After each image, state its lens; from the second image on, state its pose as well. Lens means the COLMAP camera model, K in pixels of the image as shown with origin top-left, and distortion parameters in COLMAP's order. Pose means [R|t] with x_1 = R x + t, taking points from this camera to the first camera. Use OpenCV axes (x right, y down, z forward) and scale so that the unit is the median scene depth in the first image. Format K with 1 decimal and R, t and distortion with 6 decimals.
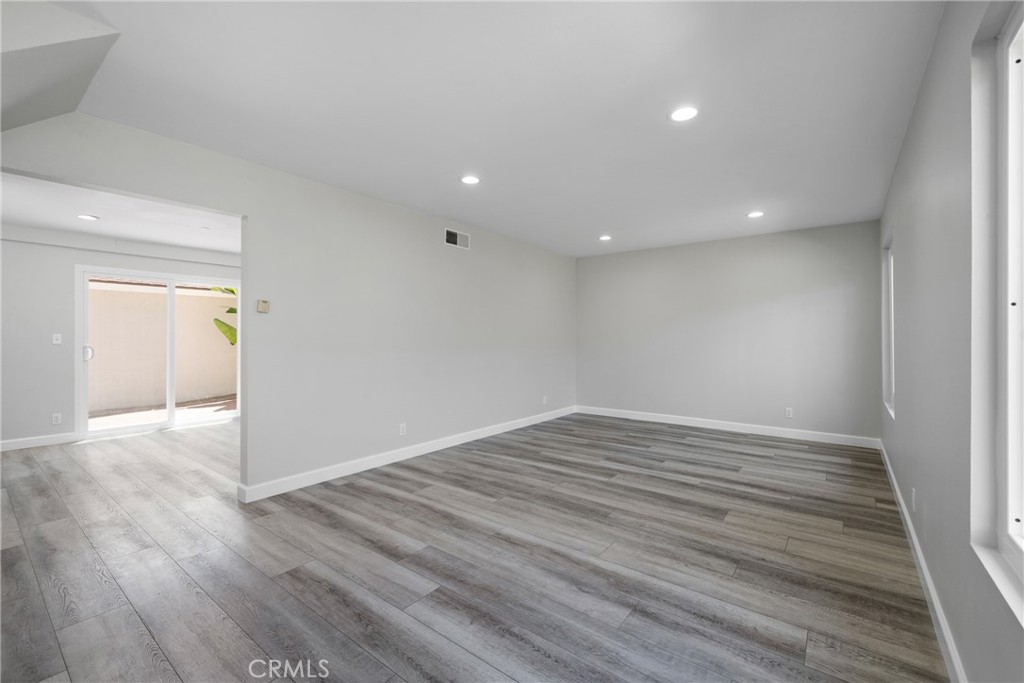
lens RADIAL K [[430.9, 0, 513.5], [0, 430.9, 339.7], [0, 0, 1]] dist [-0.000774, 0.000006]
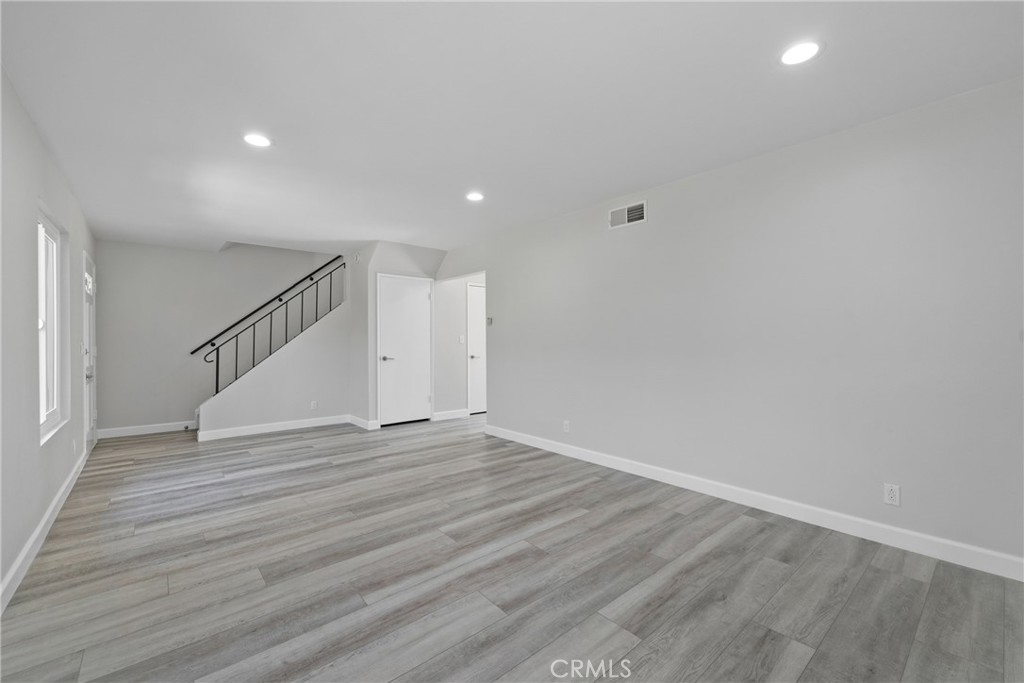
lens RADIAL K [[426.4, 0, 518.2], [0, 426.4, 339.9], [0, 0, 1]] dist [-0.000744, -0.000281]
pose [[-0.207152, 0.001743, -0.978307, 1.139156], [0.003088, 0.999995, 0.001128, -0.005528], [0.978304, -0.002787, -0.207156, 1.606207]]
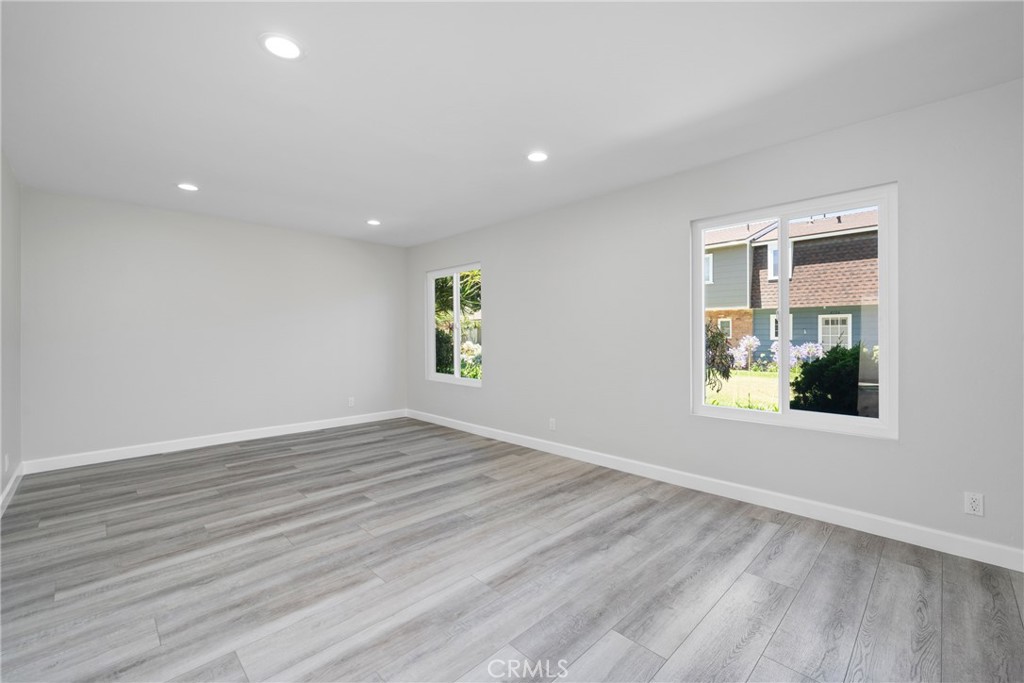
lens RADIAL K [[426.4, 0, 518.2], [0, 426.4, 339.9], [0, 0, 1]] dist [-0.000744, -0.000281]
pose [[0.129883, -0.011212, 0.991466, -0.718840], [0.005886, 0.999927, 0.010537, -0.002427], [-0.991512, 0.004467, 0.129940, 0.762032]]
